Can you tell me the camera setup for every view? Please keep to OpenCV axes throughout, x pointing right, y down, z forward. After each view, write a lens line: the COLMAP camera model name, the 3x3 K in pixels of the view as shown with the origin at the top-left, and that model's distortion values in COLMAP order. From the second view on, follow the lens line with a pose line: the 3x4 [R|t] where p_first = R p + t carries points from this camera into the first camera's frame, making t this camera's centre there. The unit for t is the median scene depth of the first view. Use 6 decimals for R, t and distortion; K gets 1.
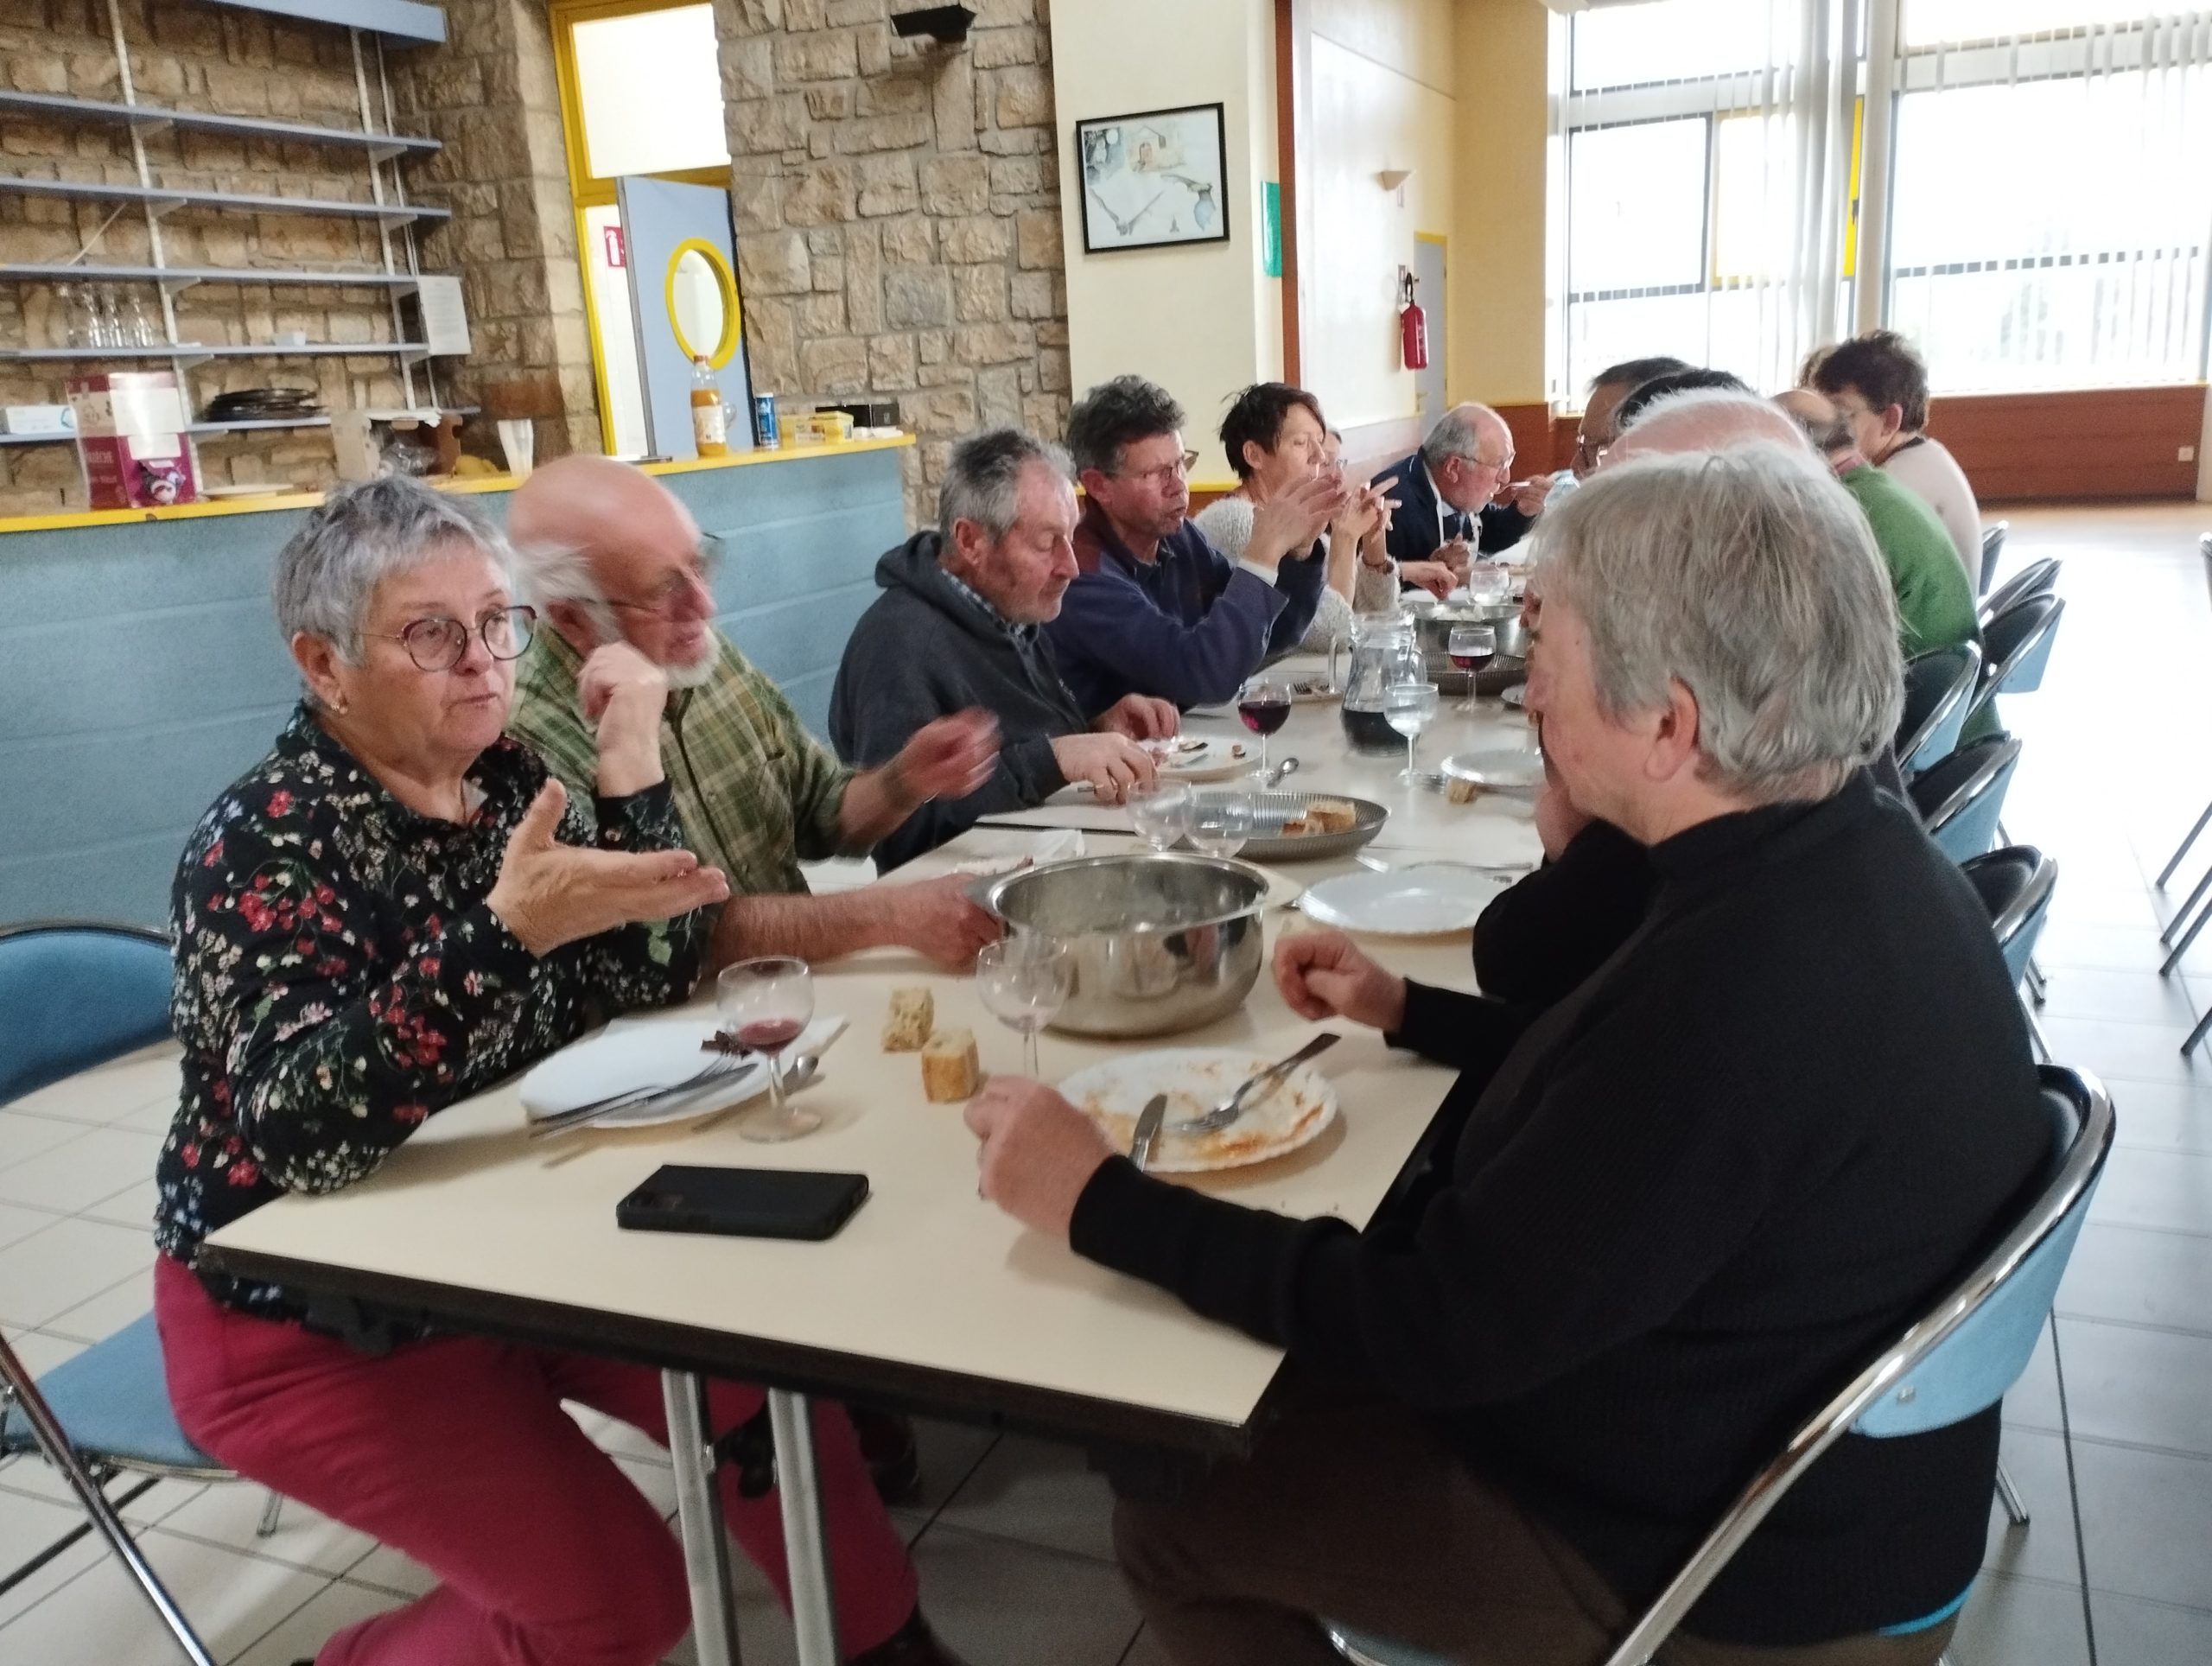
lens RADIAL K [[1812.5, 0, 1106.0], [0, 1812.5, 833.0], [0, 0, 1]] dist [0.114567, -0.138591]
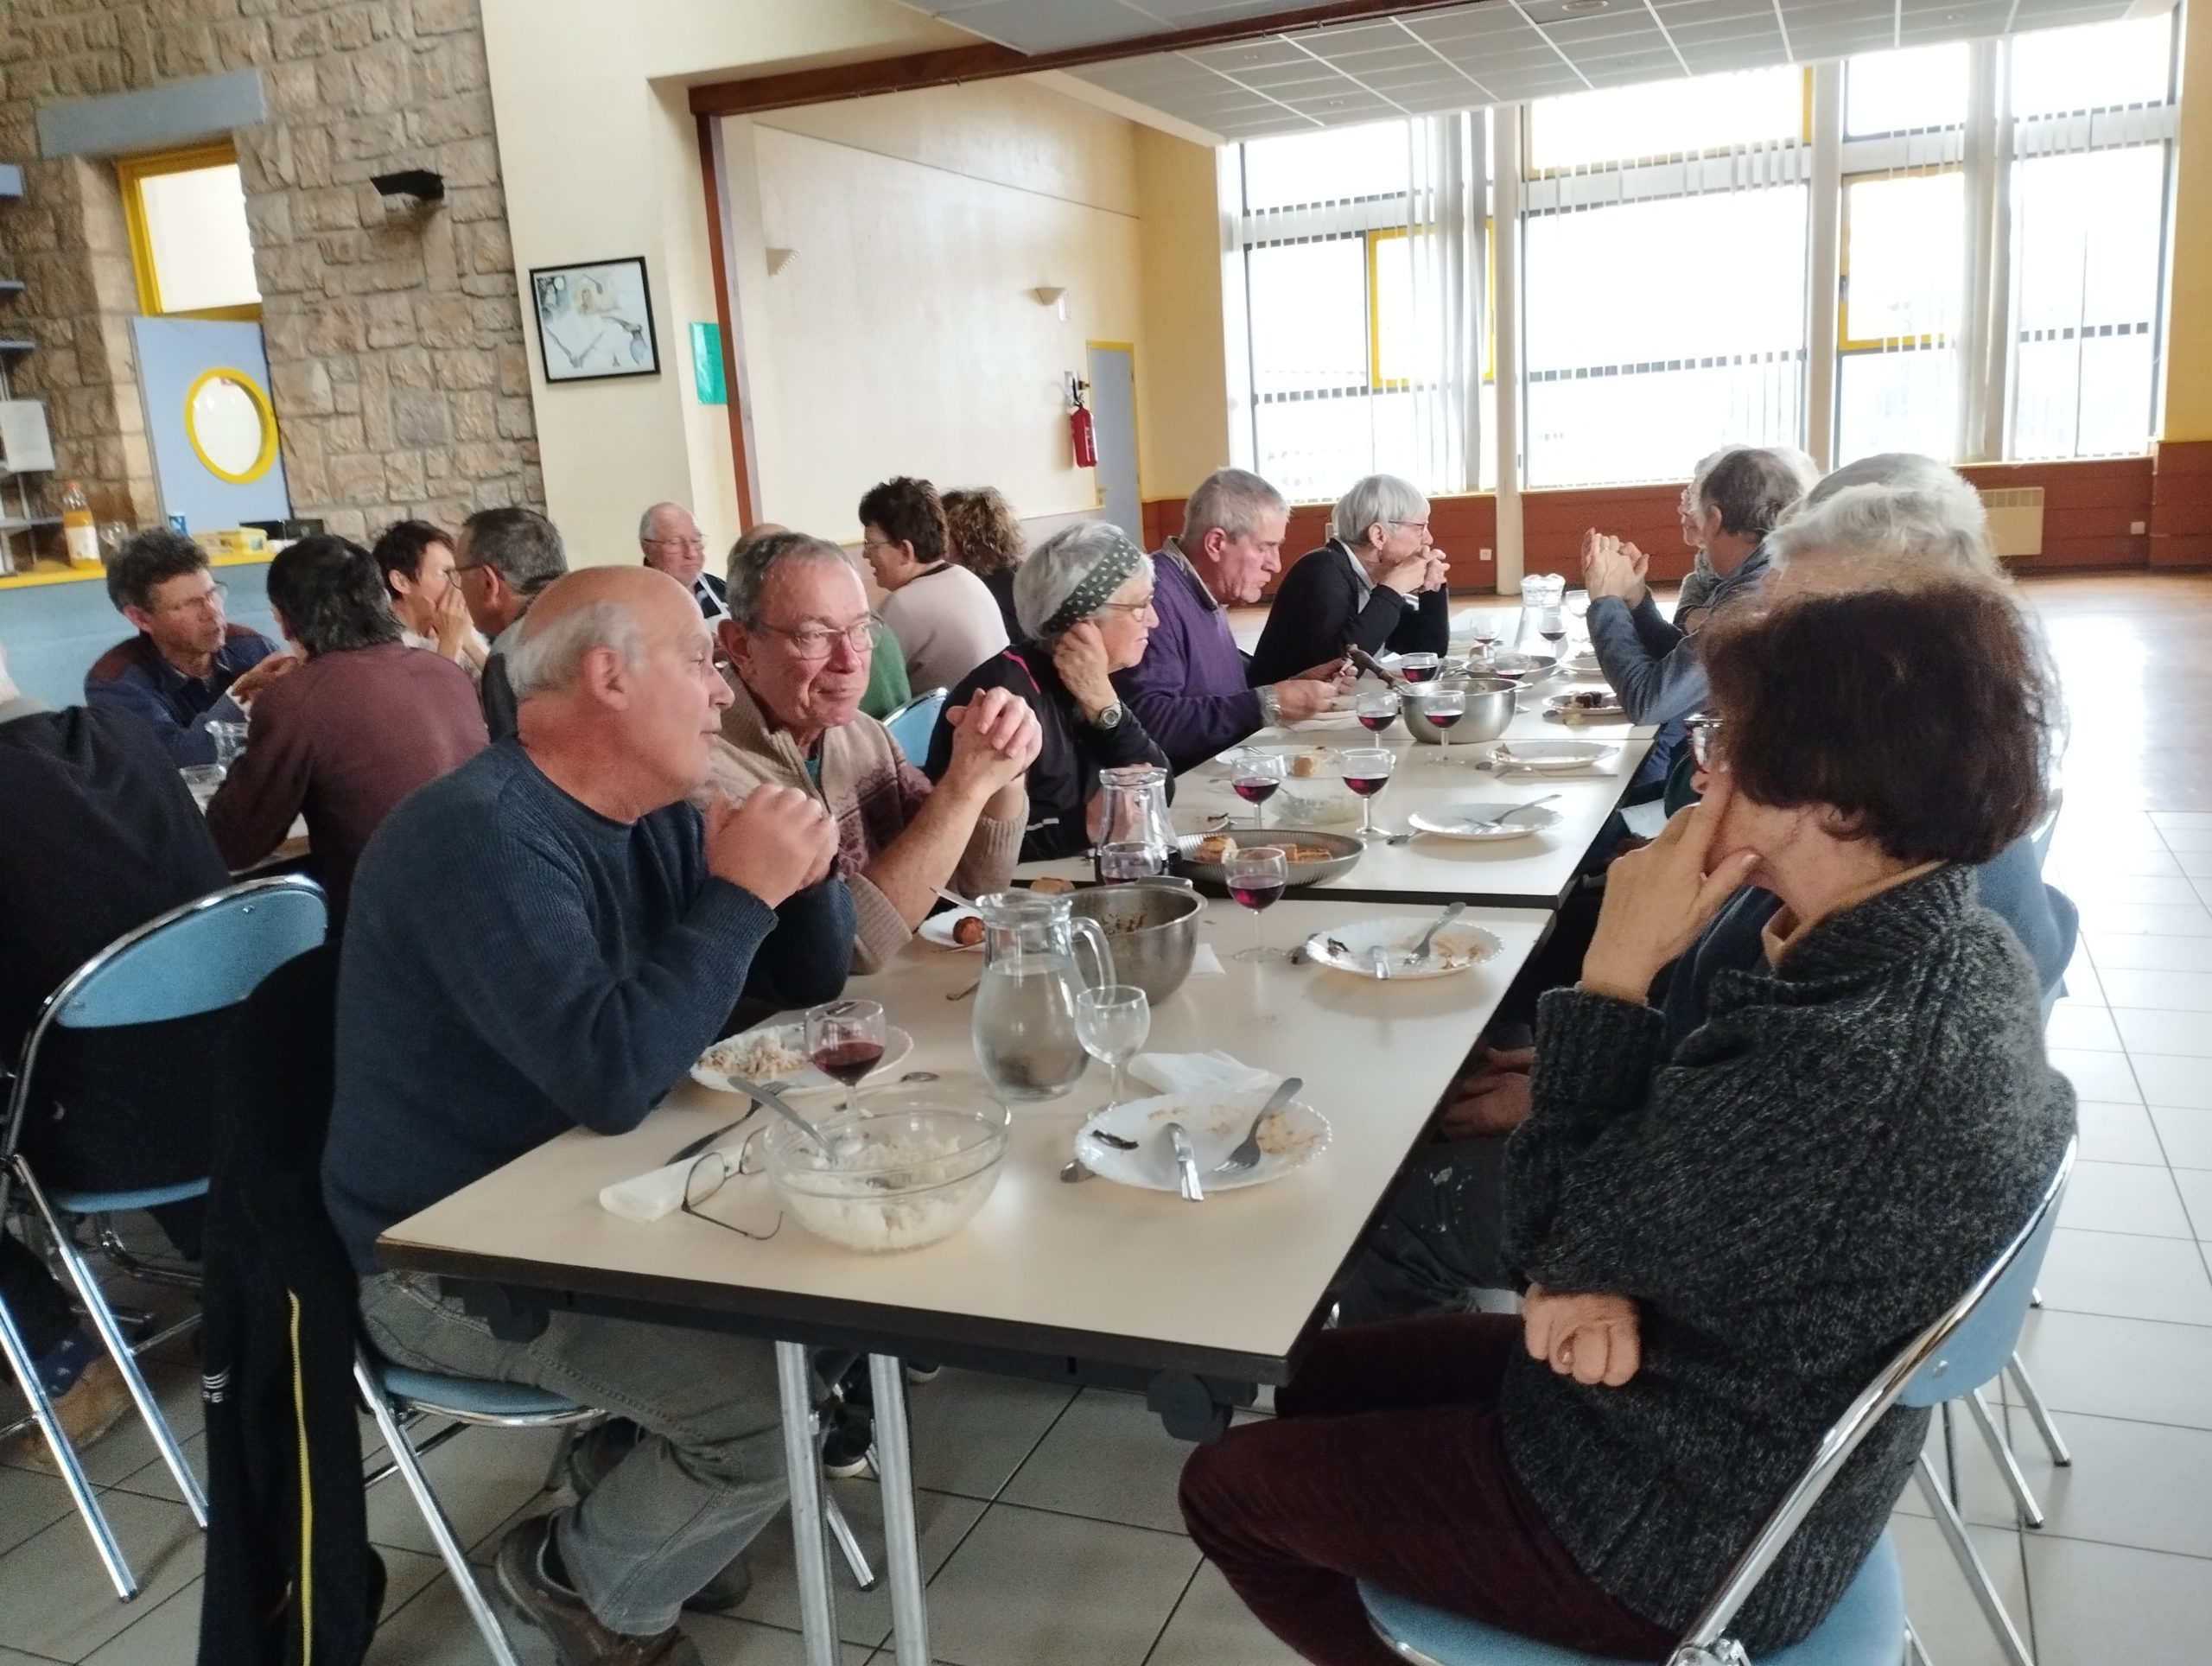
lens RADIAL K [[1812.5, 0, 1106.0], [0, 1812.5, 833.0], [0, 0, 1]] dist [0.114567, -0.138591]
pose [[0.999677, -0.012890, 0.021914, 0.283017], [0.013761, 0.999103, -0.040056, 0.010321], [-0.021378, 0.040345, 0.998957, -0.120116]]
